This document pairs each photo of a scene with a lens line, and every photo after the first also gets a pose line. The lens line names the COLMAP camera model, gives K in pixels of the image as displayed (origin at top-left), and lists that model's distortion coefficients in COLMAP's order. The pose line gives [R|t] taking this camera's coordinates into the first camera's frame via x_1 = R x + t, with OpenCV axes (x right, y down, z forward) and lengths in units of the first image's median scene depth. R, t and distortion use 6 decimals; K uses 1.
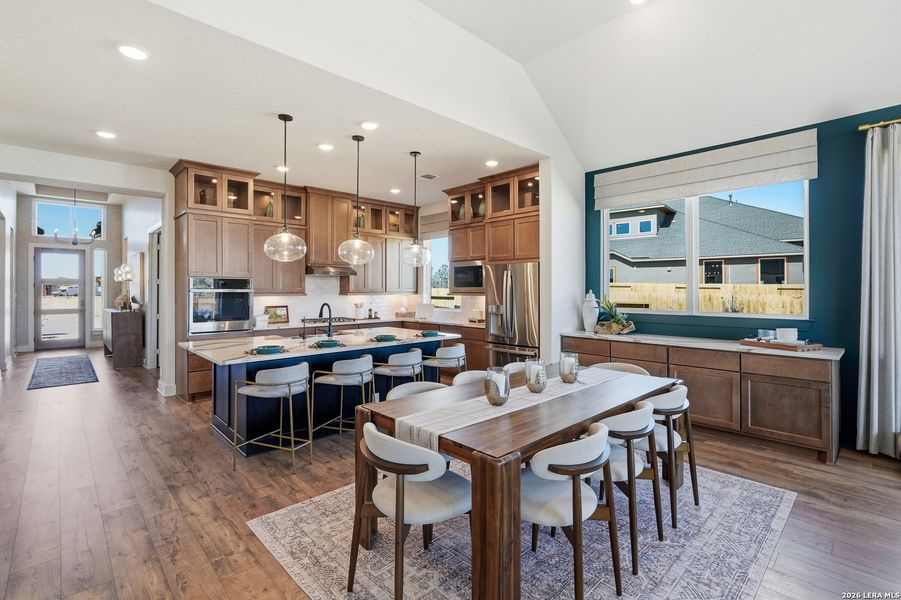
lens RADIAL K [[415.0, 0, 446.7], [0, 415.0, 285.5], [0, 0, 1]] dist [-0.013838, 0.005816]
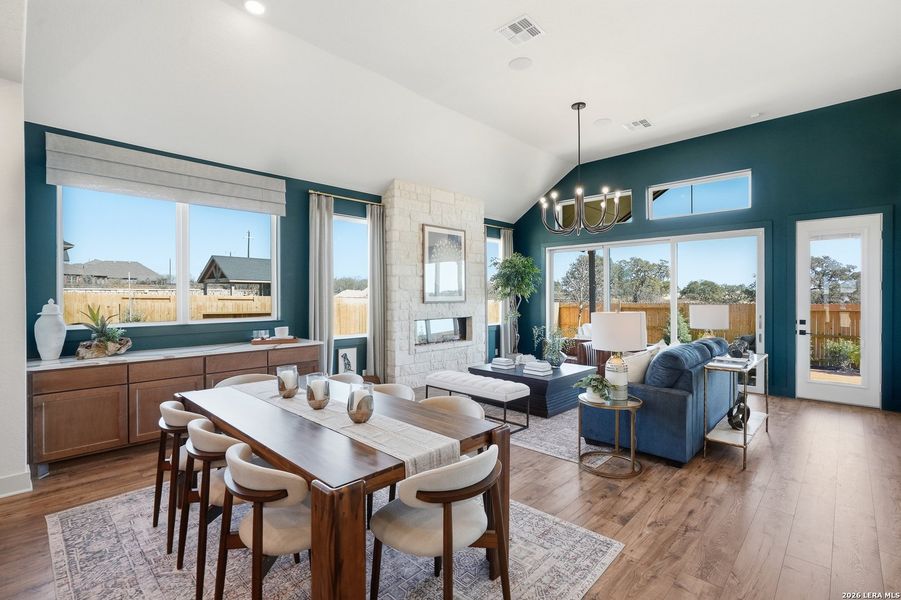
lens RADIAL K [[415.0, 0, 447.9], [0, 415.0, 296.8], [0, 0, 1]] dist [-0.013838, 0.005816]
pose [[-0.042289, -0.001927, 0.999104, -0.327323], [-0.007061, 0.999974, 0.001630, 0.000227], [-0.999080, -0.006986, -0.042302, 0.335240]]
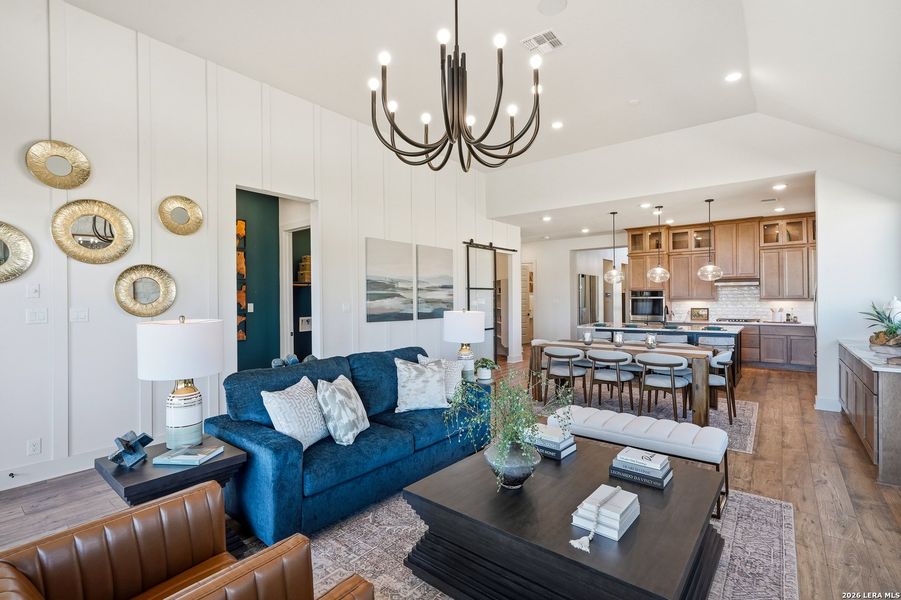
lens RADIAL K [[415.0, 0, 450.8], [0, 415.0, 296.8], [0, 0, 1]] dist [-0.013838, 0.005816]
pose [[0.141860, -0.001527, -0.989886, 0.978704], [0.015804, 0.999875, 0.000723, -0.004821], [0.989761, -0.015747, 0.141866, -0.060904]]
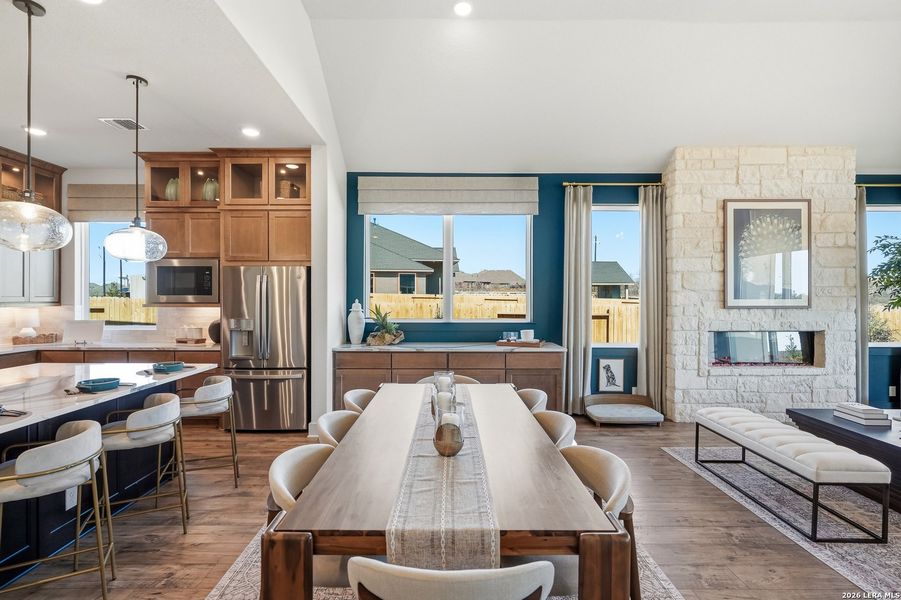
lens RADIAL K [[415.0, 0, 449.4], [0, 415.0, 297.6], [0, 0, 1]] dist [-0.013838, 0.005816]
pose [[0.684643, 0.002390, 0.728874, -0.168850], [-0.009513, 0.999939, 0.005657, -0.000758], [-0.728816, -0.010807, 0.684624, 0.193004]]
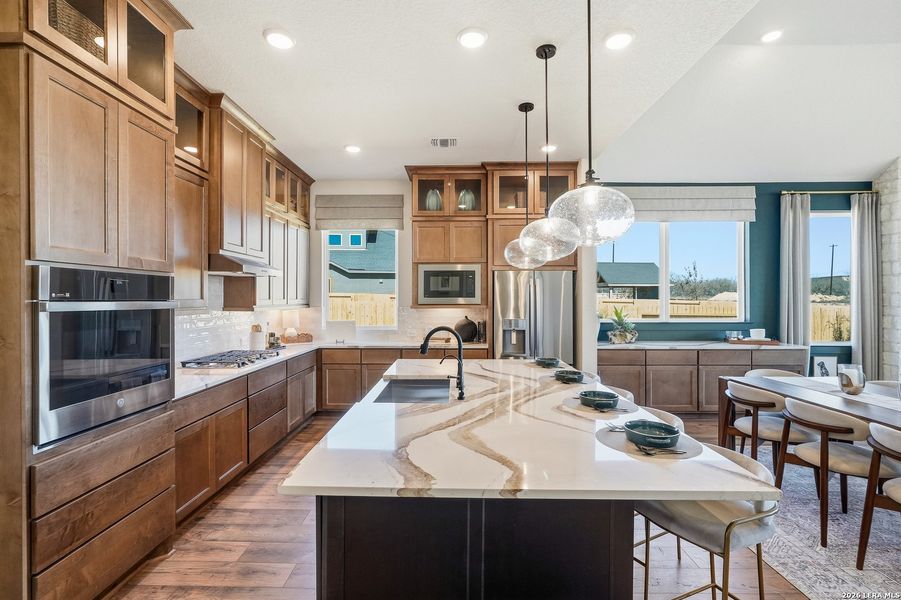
lens RADIAL K [[415.0, 0, 450.9], [0, 415.0, 299.9], [0, 0, 1]] dist [-0.013838, 0.005816]
pose [[0.699200, -0.000488, 0.714926, -0.543865], [-0.007098, 0.999946, 0.007624, 0.002310], [-0.714890, -0.010405, 0.699159, 0.491757]]
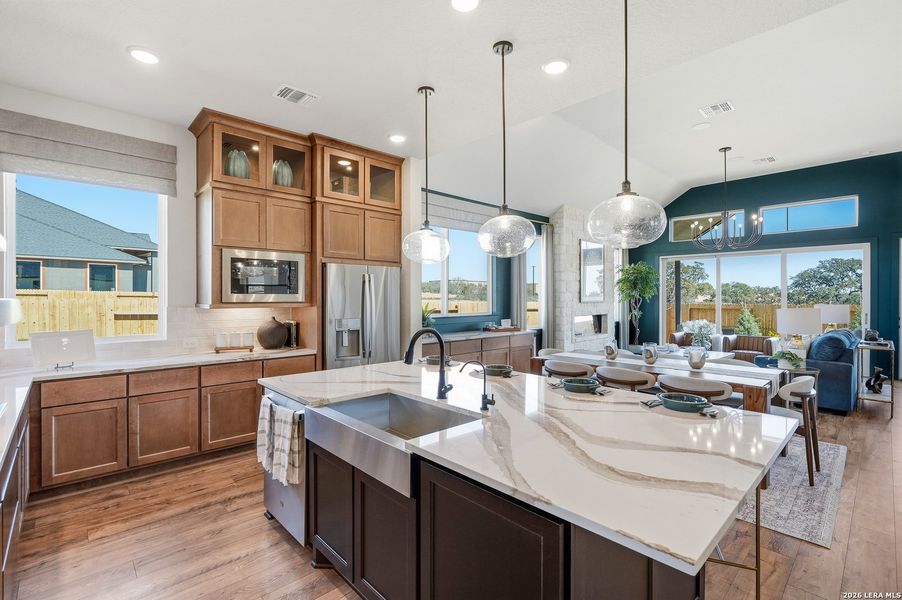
lens RADIAL K [[415.4, 0, 448.3], [0, 415.4, 297.6], [0, 0, 1]] dist [-0.013838, 0.005816]
pose [[0.003290, -0.001307, 0.999994, -0.601833], [-0.011196, 0.999936, 0.001343, 0.006048], [-0.999932, -0.011200, 0.003276, 0.789414]]
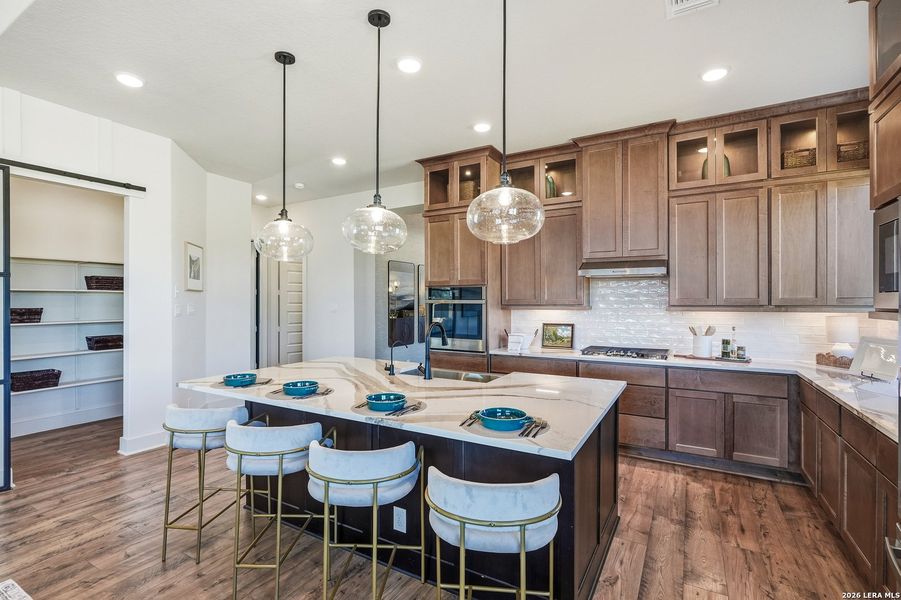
lens RADIAL K [[415.0, 0, 449.1], [0, 415.0, 301.5], [0, 0, 1]] dist [-0.013838, 0.005816]
pose [[0.291295, 0.003126, -0.956628, 0.238819], [0.007891, 0.999953, 0.005670, 0.006866], [0.956601, -0.009201, 0.291256, 0.681441]]
